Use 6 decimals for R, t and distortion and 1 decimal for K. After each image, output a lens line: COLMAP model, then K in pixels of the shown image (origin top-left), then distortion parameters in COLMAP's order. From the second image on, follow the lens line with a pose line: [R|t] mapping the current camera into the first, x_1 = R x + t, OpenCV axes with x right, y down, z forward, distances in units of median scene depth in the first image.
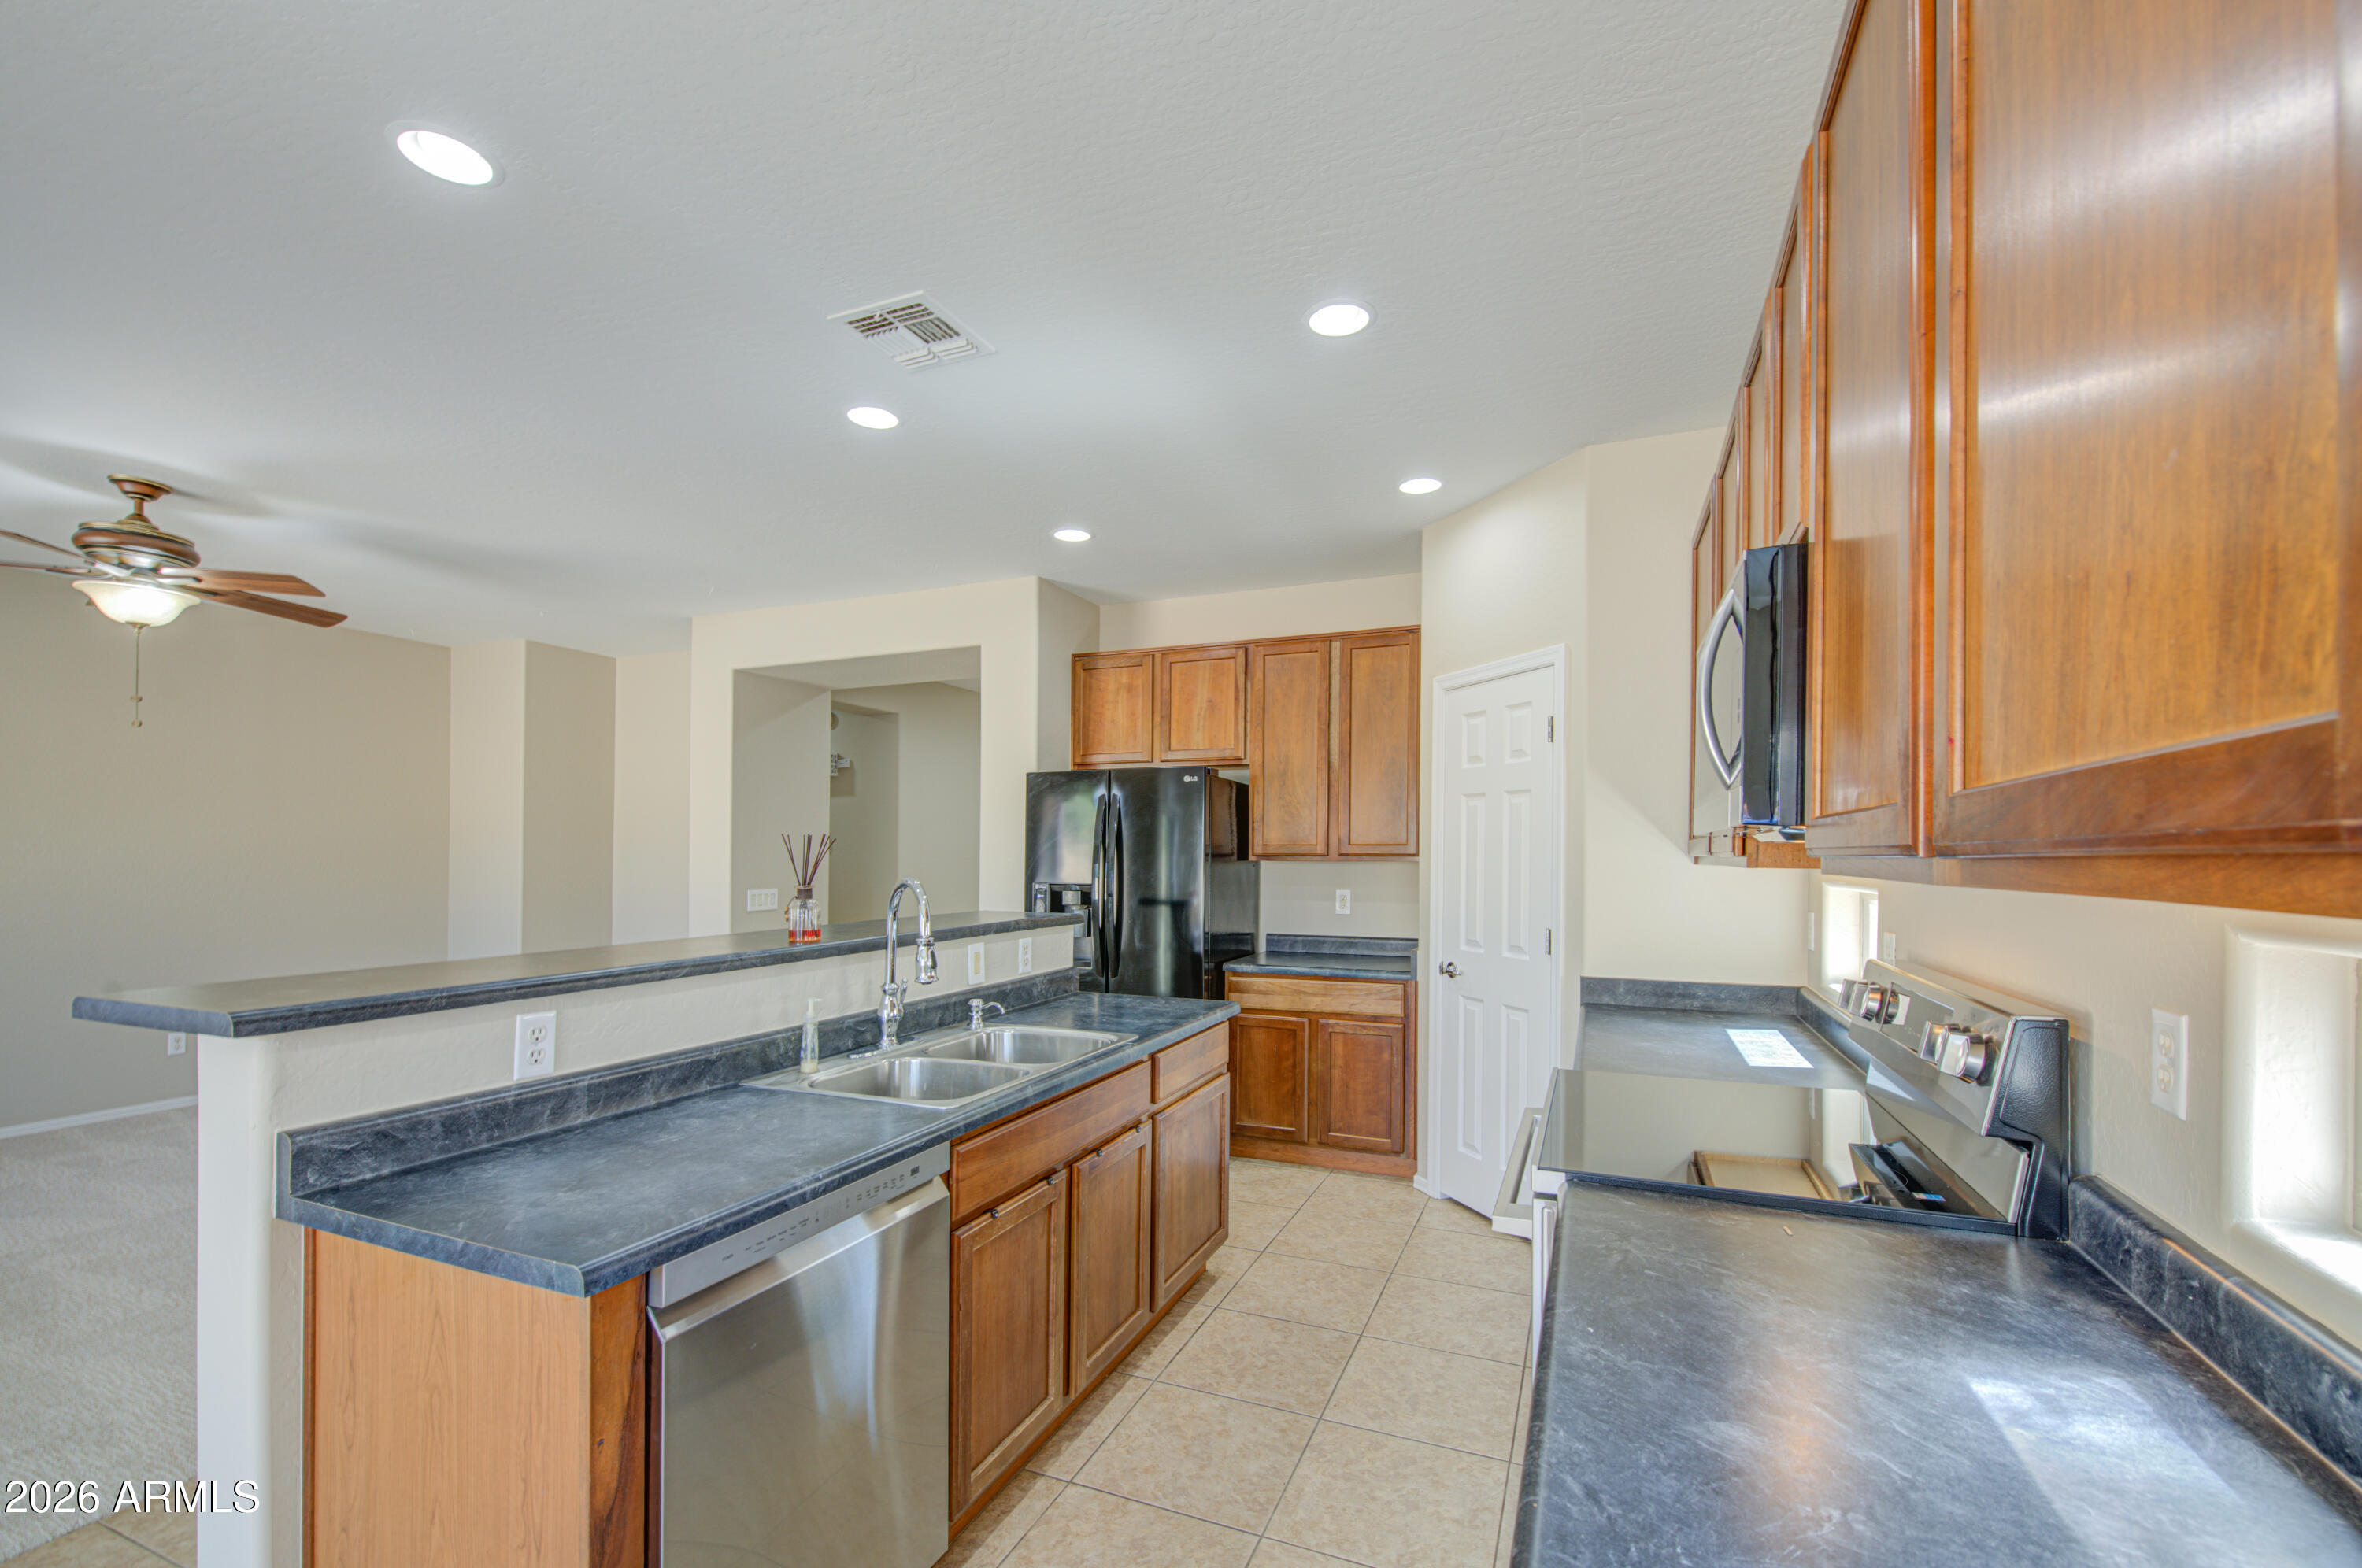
lens RADIAL K [[974.5, 0, 1190.0], [0, 974.5, 850.0], [0, 0, 1]] dist [0.001754, -0.004034]
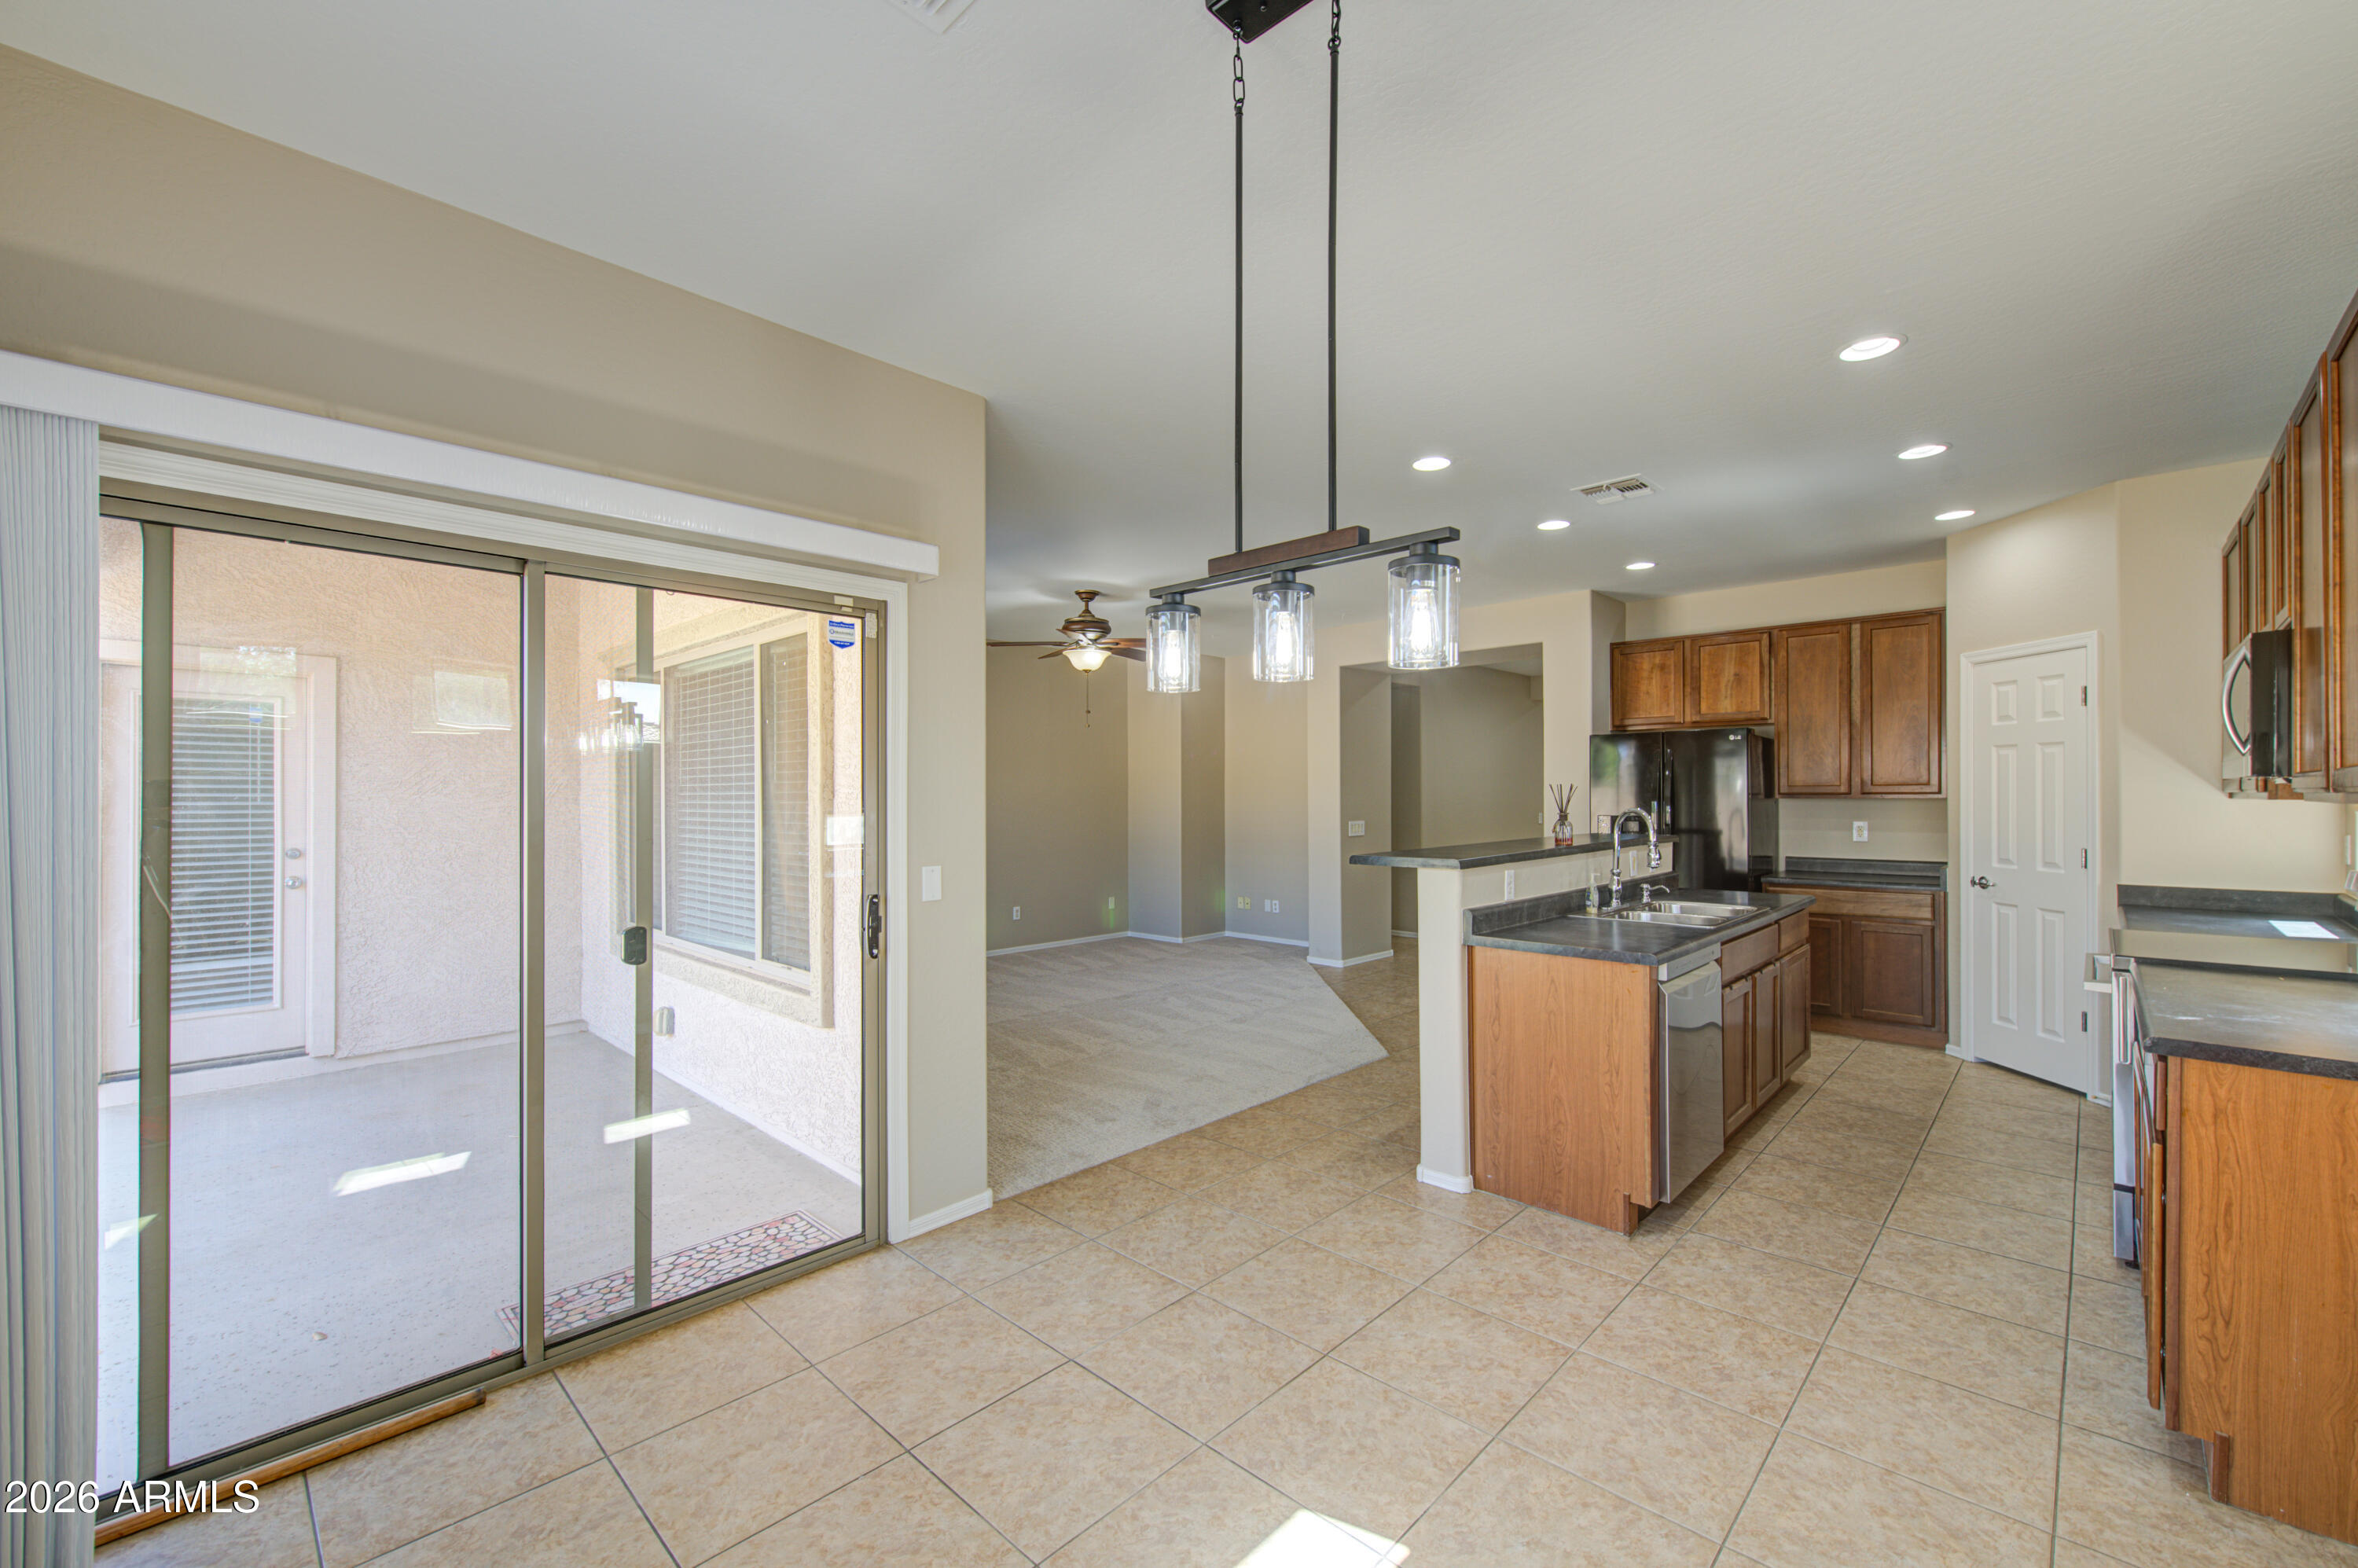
lens RADIAL K [[948.2, 0, 1179.0], [0, 948.2, 784.0], [0, 0, 1]] dist [-0.008248, -0.000189]
pose [[0.931233, -0.010740, -0.364266, -0.252488], [0.007996, 0.999927, -0.009039, -0.003471], [0.364336, 0.005505, 0.931251, -0.515978]]
